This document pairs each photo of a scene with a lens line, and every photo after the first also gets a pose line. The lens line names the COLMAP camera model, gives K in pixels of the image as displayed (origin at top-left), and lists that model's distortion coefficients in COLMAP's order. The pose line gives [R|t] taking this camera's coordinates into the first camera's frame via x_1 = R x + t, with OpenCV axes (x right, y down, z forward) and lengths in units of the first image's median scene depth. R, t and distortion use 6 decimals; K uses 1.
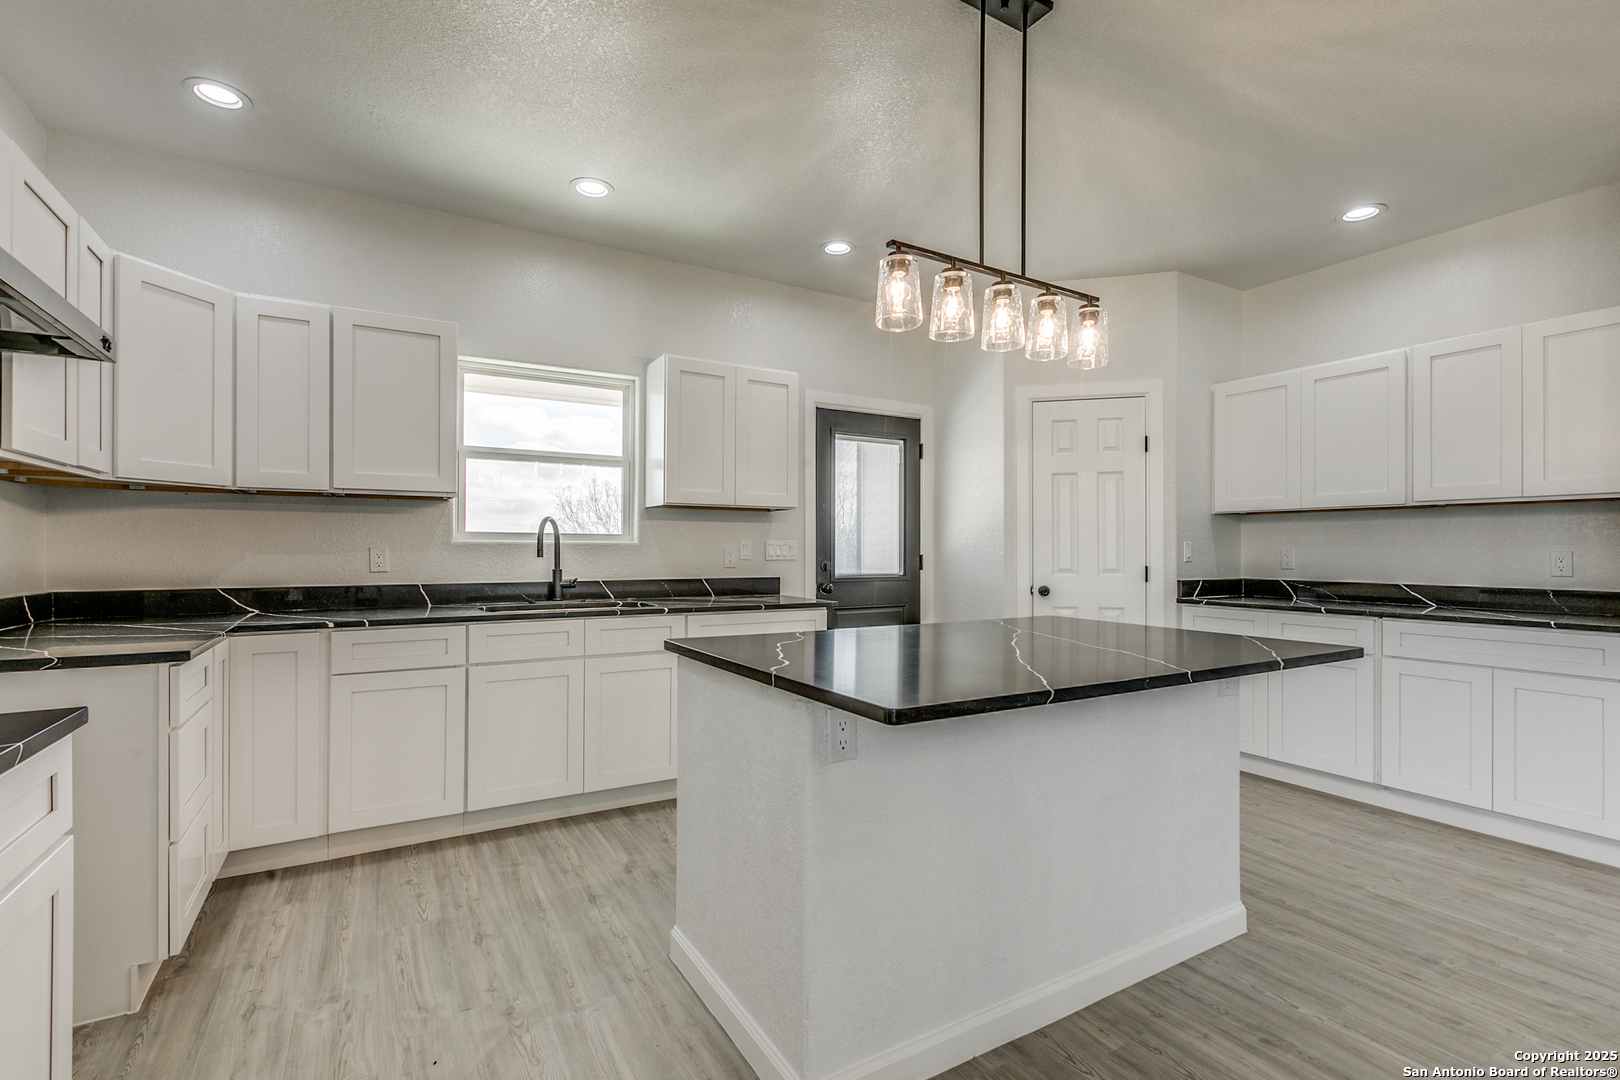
lens RADIAL K [[734.7, 0, 816.7], [0, 734.7, 544.7], [0, 0, 1]] dist [-0.005076, 0.002905]
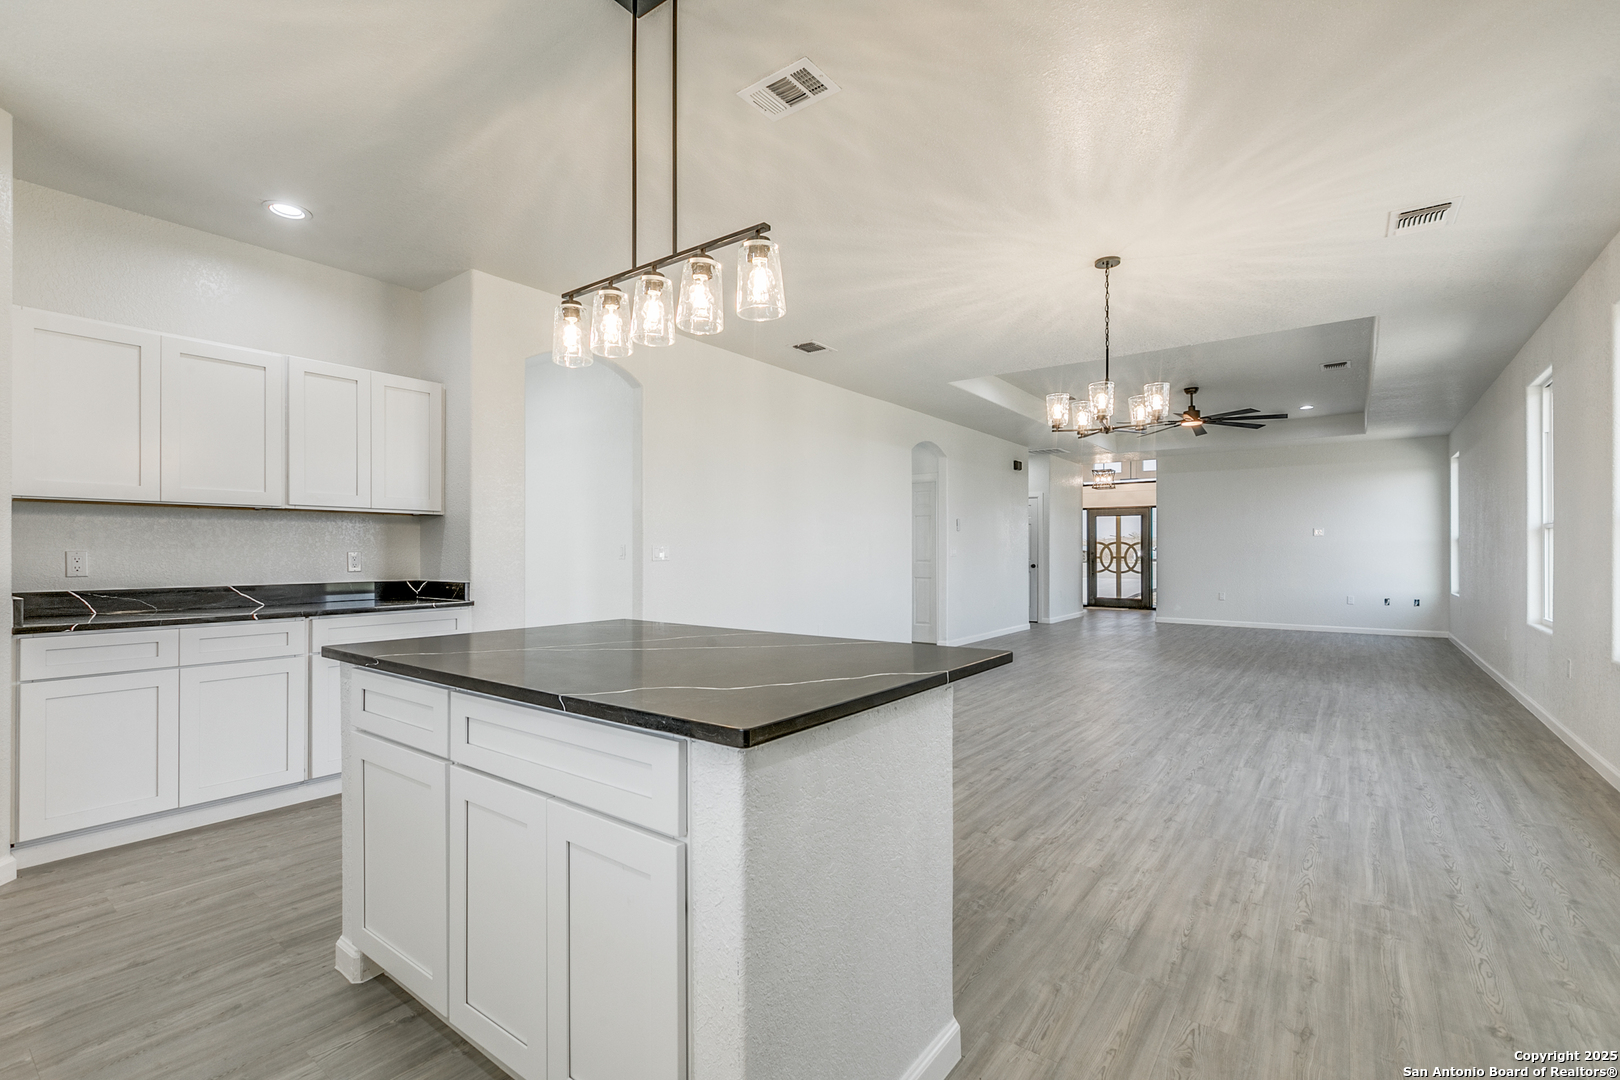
lens RADIAL K [[743.8, 0, 790.3], [0, 743.8, 544.4], [0, 0, 1]] dist [0.002080, -0.001026]
pose [[-0.373952, 0.004011, 0.927439, -0.441715], [-0.010295, 0.999911, -0.008475, -0.001976], [-0.927391, -0.012718, -0.373878, 0.732528]]
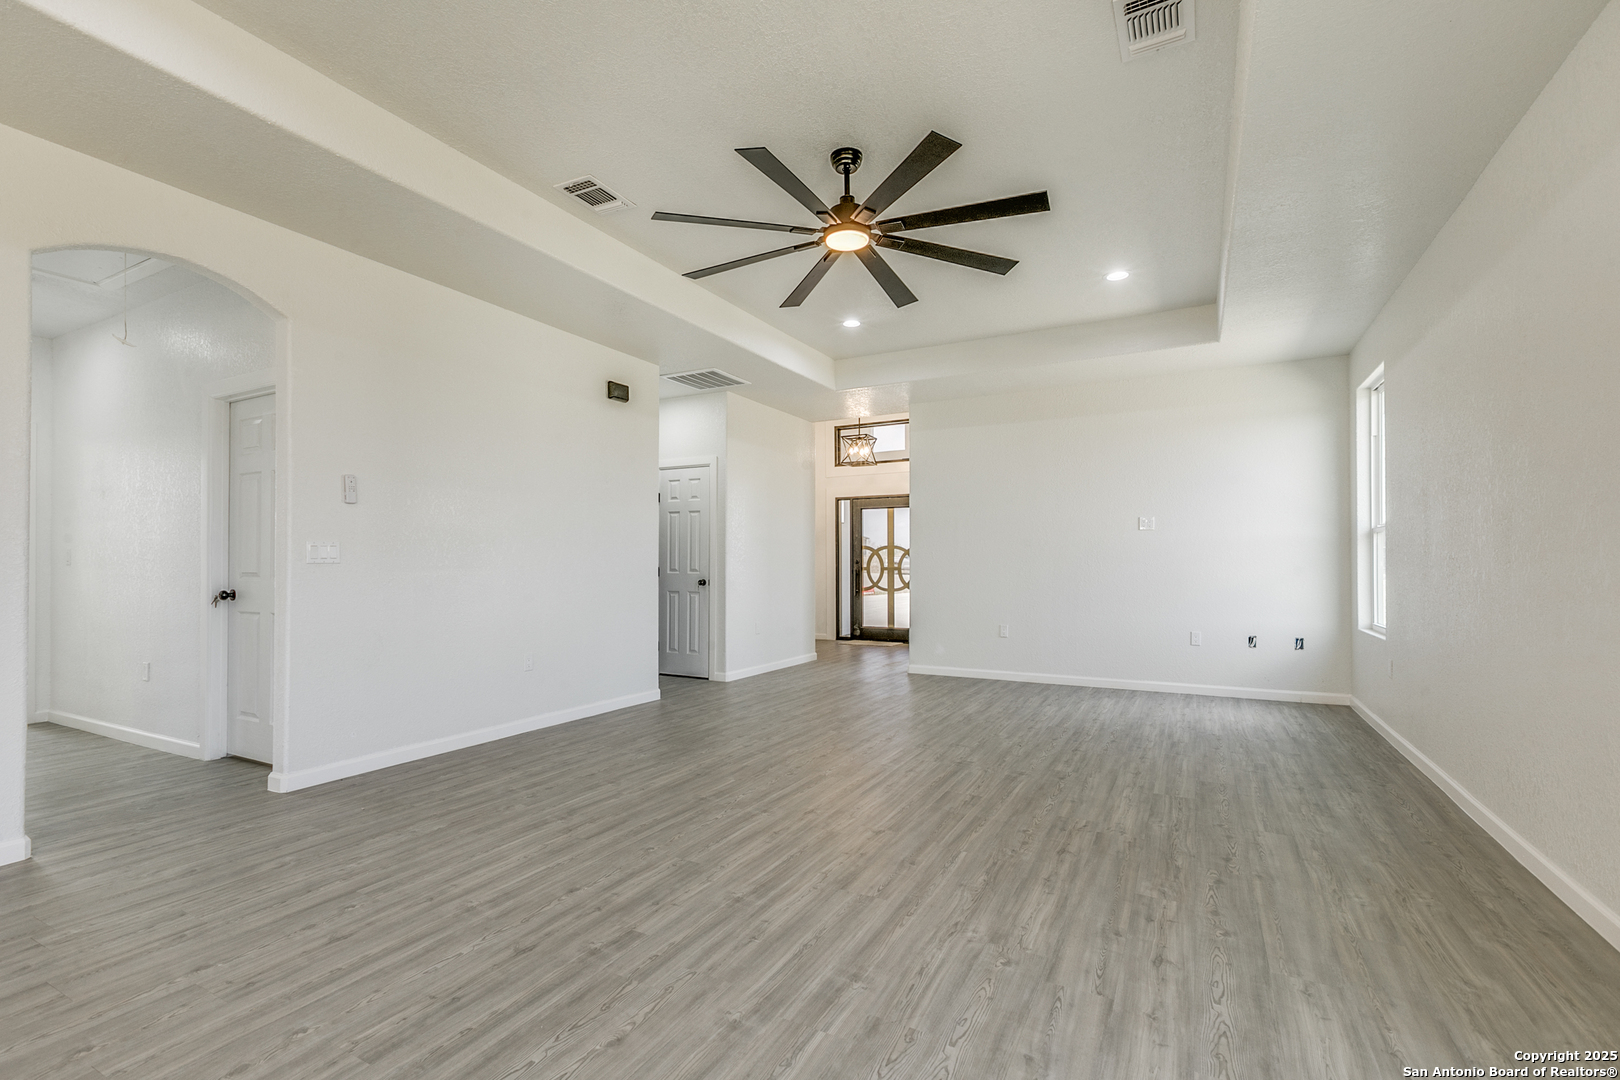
lens RADIAL K [[734.7, 0, 798.3], [0, 734.7, 543.3], [0, 0, 1]] dist [-0.005076, 0.002905]
pose [[-0.508635, 0.022456, 0.860689, 0.503888], [-0.007028, 0.999518, -0.030232, 0.009059], [-0.860953, -0.021426, -0.508232, -0.838418]]
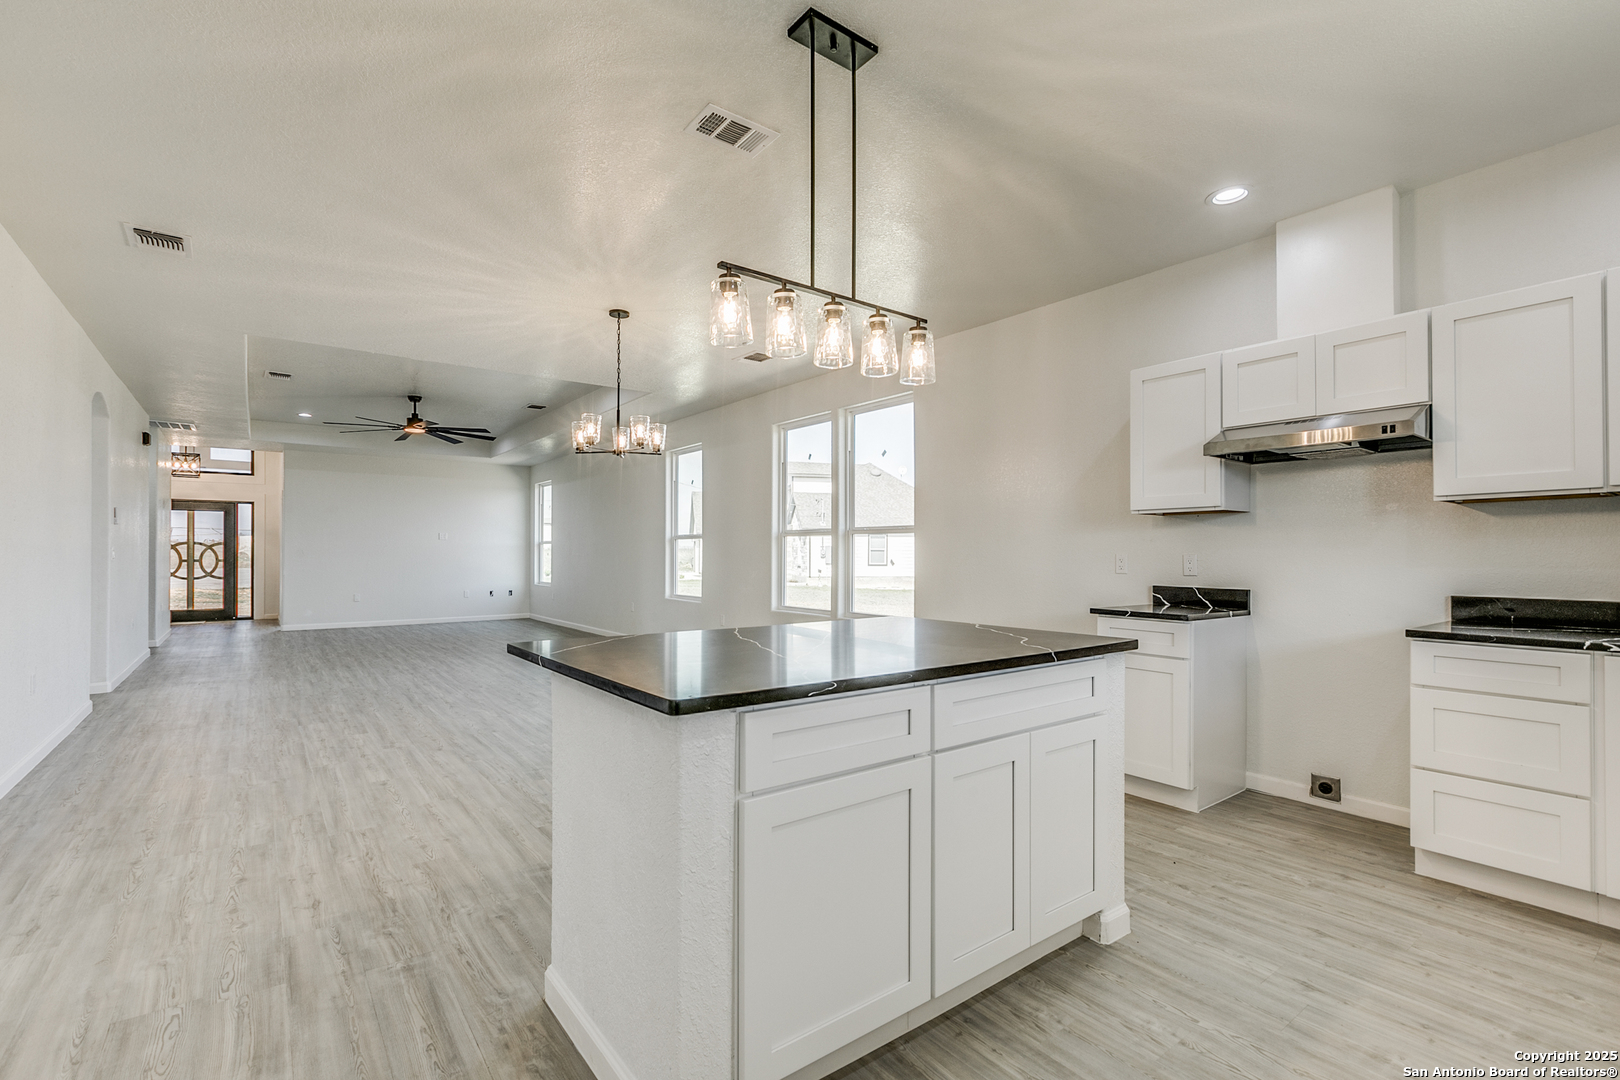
lens RADIAL K [[734.7, 0, 827.9], [0, 734.7, 554.6], [0, 0, 1]] dist [-0.005076, 0.002905]
pose [[-0.992278, -0.003254, -0.123992, 0.237416], [-0.002541, 0.999979, -0.005915, 0.002741], [0.124009, -0.005554, -0.992266, 1.255024]]
